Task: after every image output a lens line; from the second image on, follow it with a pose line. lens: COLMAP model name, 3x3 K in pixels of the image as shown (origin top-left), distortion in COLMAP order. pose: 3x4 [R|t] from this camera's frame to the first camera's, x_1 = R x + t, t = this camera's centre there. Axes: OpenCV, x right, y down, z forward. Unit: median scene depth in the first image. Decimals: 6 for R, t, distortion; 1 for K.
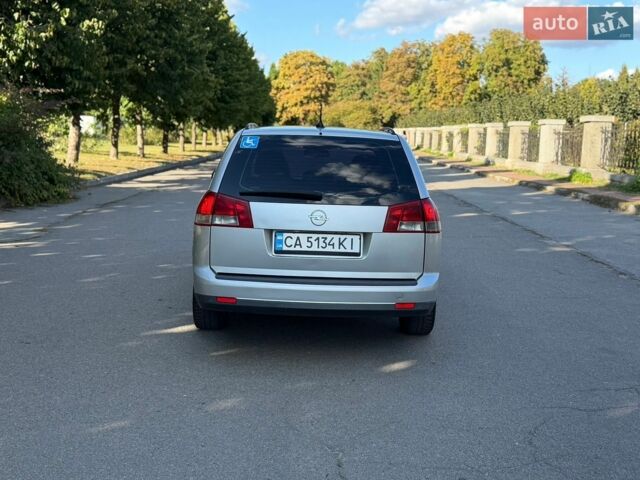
lens RADIAL K [[773.1, 0, 324.4], [0, 773.1, 238.9], [0, 0, 1]] dist [0.022768, 0.000000]
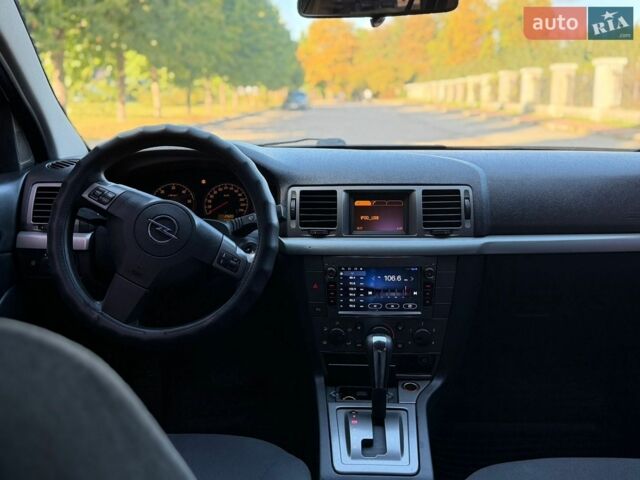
lens RADIAL K [[613.7, 0, 320.1], [0, 613.7, 235.1], [0, 0, 1]] dist [0.047957, 0.000000]
pose [[0.998149, -0.027865, -0.054049, -0.005936], [0.032369, 0.995911, 0.084337, -0.030465], [0.051478, -0.085930, 0.994970, 0.355049]]
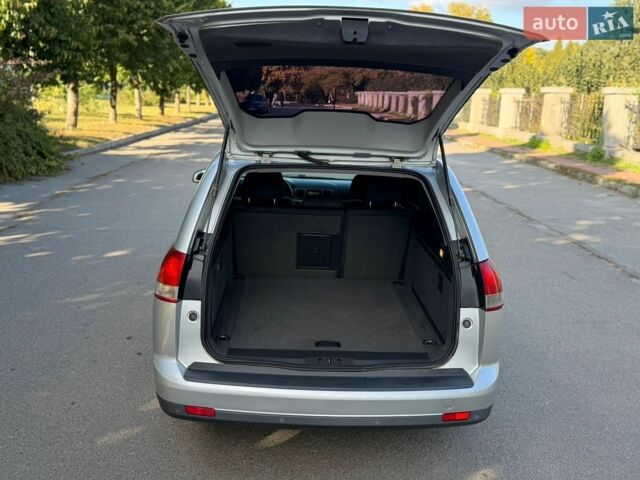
lens RADIAL K [[635.4, 0, 325.1], [0, 635.4, 241.1], [0, 0, 1]] dist [0.023019, 0.000000]
pose [[0.999346, -0.000424, 0.036169, -0.008870], [-0.003046, 0.995392, 0.095846, -0.031844], [-0.036043, -0.095893, 0.994739, 0.110089]]
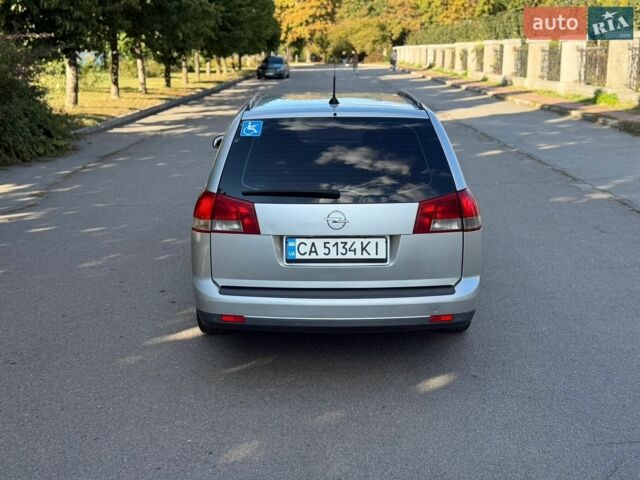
lens RADIAL K [[773.1, 0, 313.1], [0, 773.1, 246.0], [0, 0, 1]] dist [0.022768, 0.000000]
pose [[0.998826, -0.035858, -0.032568, -0.001617], [0.039288, 0.992968, 0.111671, -0.023445], [0.028335, -0.112820, 0.993211, 0.038742]]
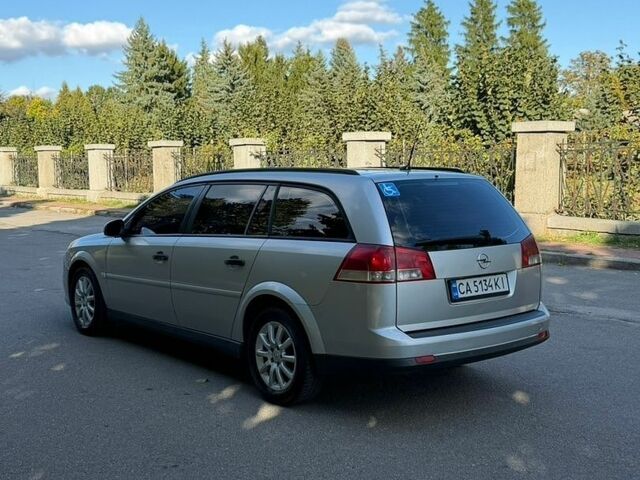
lens RADIAL K [[831.6, 0, 318.4], [0, 831.6, 240.9], [0, 0, 1]] dist [0.103143, 0.000000]
pose [[0.766167, -0.090228, 0.636276, -0.213473], [0.110284, 0.993867, 0.008139, -0.021277], [-0.633108, 0.063935, 0.771418, 0.073315]]
